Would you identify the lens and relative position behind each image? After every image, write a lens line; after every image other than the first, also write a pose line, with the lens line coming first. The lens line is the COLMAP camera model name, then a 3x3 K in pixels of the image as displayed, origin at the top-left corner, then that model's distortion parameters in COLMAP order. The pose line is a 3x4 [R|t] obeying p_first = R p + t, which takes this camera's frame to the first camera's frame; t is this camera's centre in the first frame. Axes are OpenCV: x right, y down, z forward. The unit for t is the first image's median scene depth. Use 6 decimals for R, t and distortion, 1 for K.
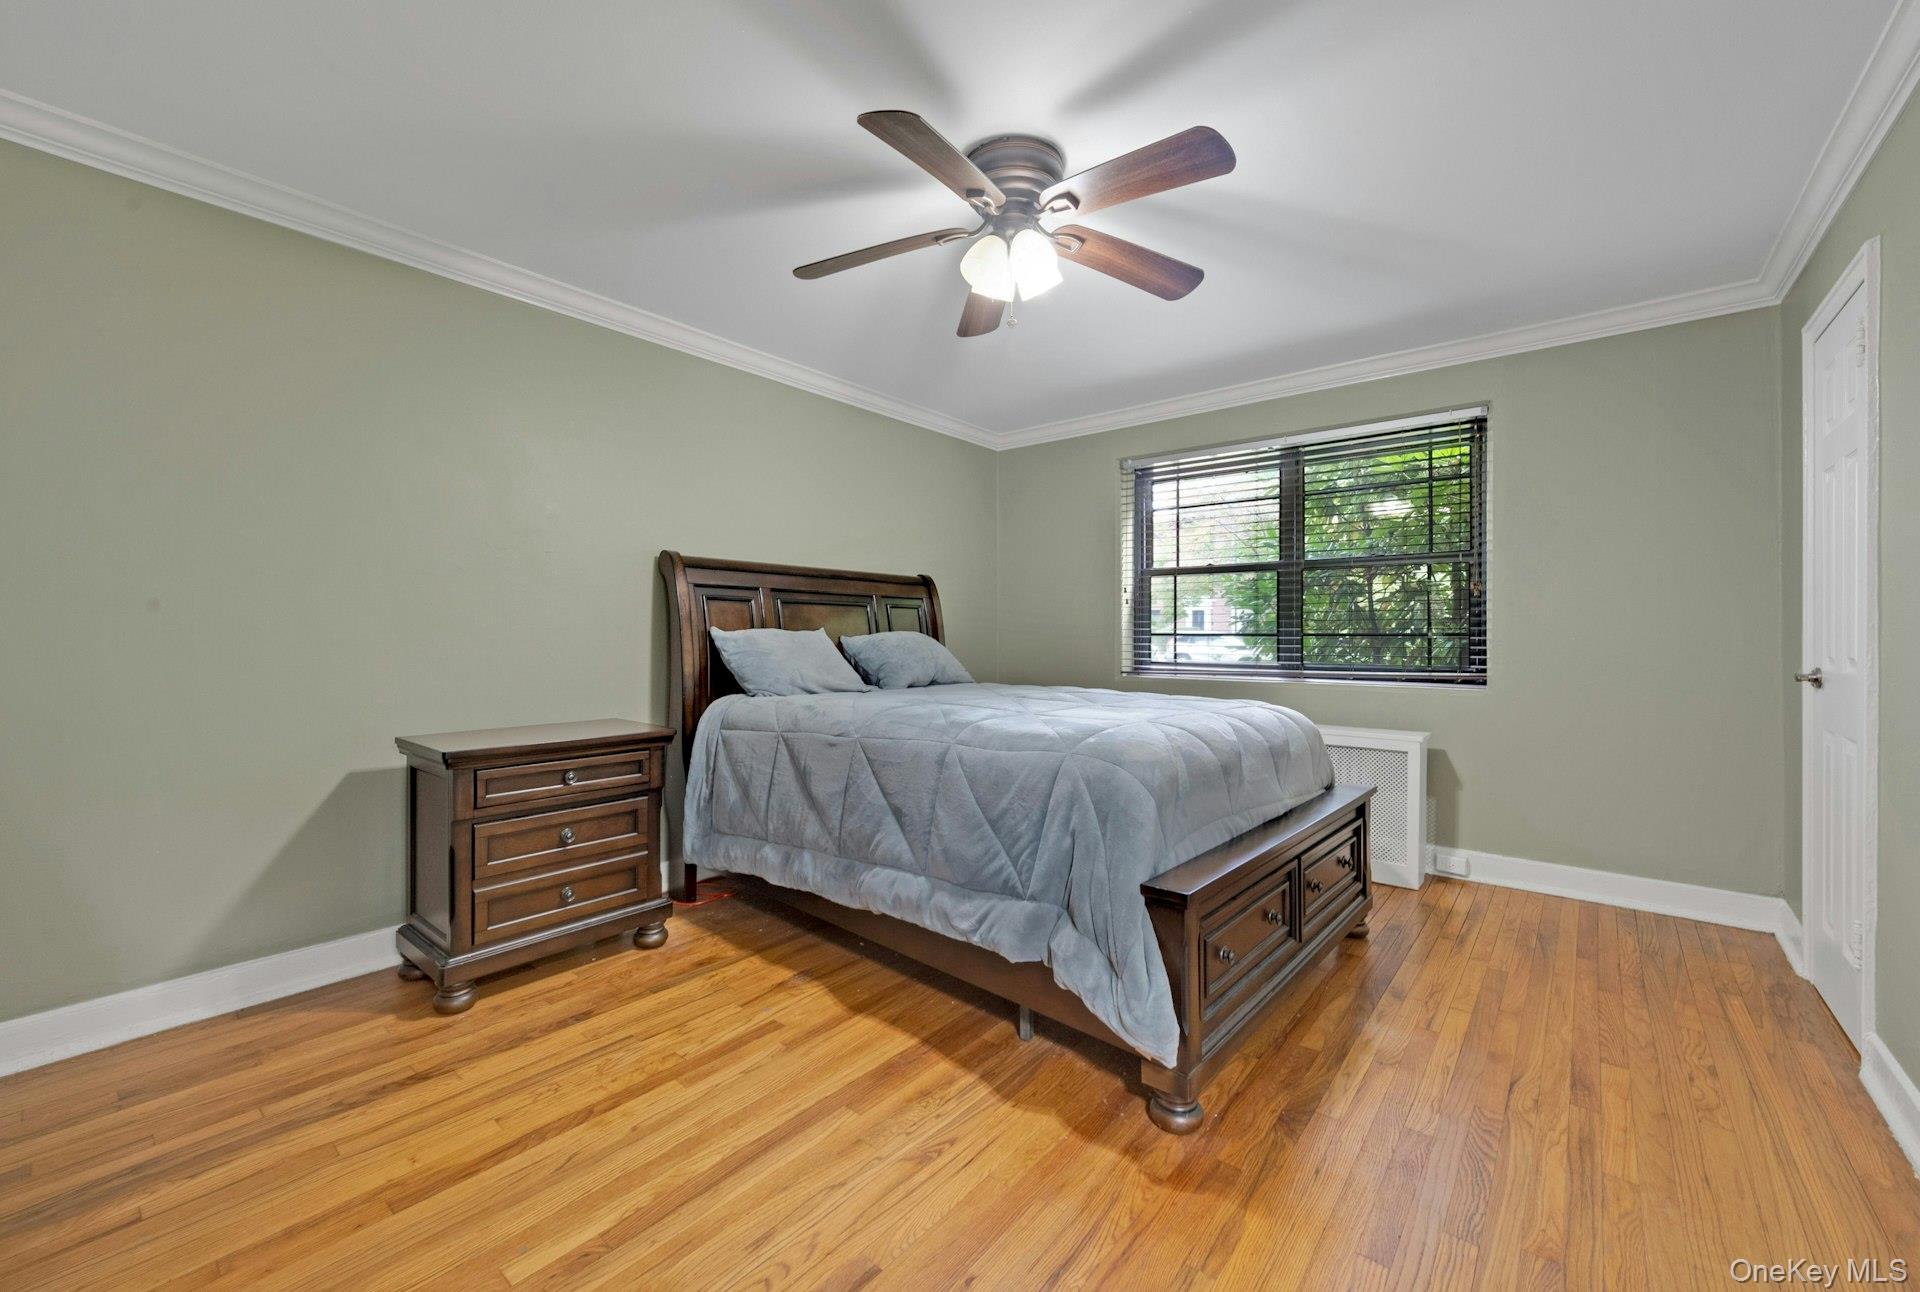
lens RADIAL K [[781.8, 0, 960.0], [0, 781.8, 646.0], [0, 0, 1]] dist [-0.000201, 0.000031]
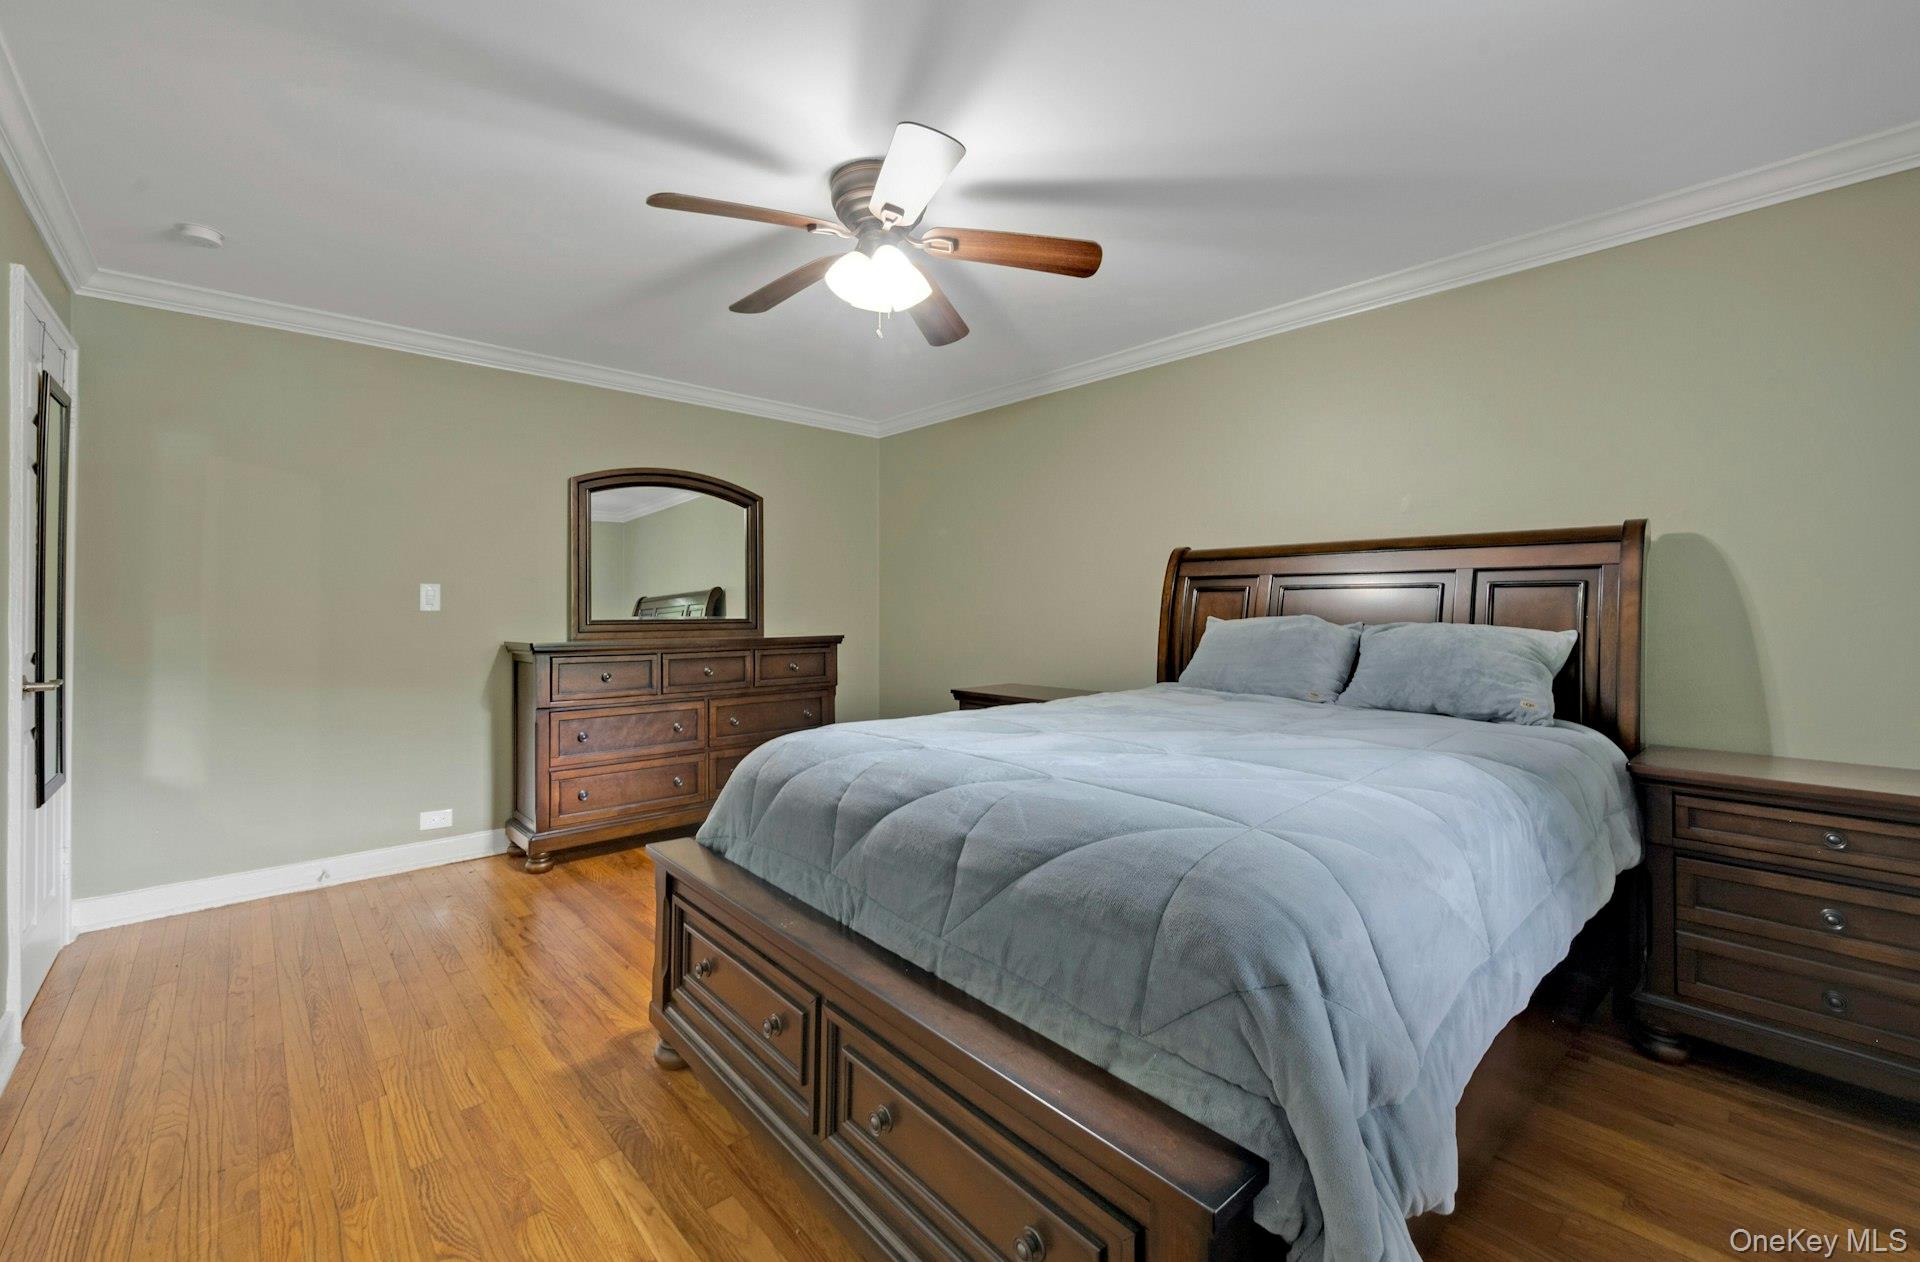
lens RADIAL K [[772.6, 0, 959.1], [0, 772.6, 606.4], [0, 0, 1]] dist [0.000372, 0.000024]
pose [[-0.134773, -0.004598, -0.990866, 1.047783], [-0.018240, 0.999831, -0.002159, -0.046206], [0.990709, 0.017783, -0.134834, 1.204699]]
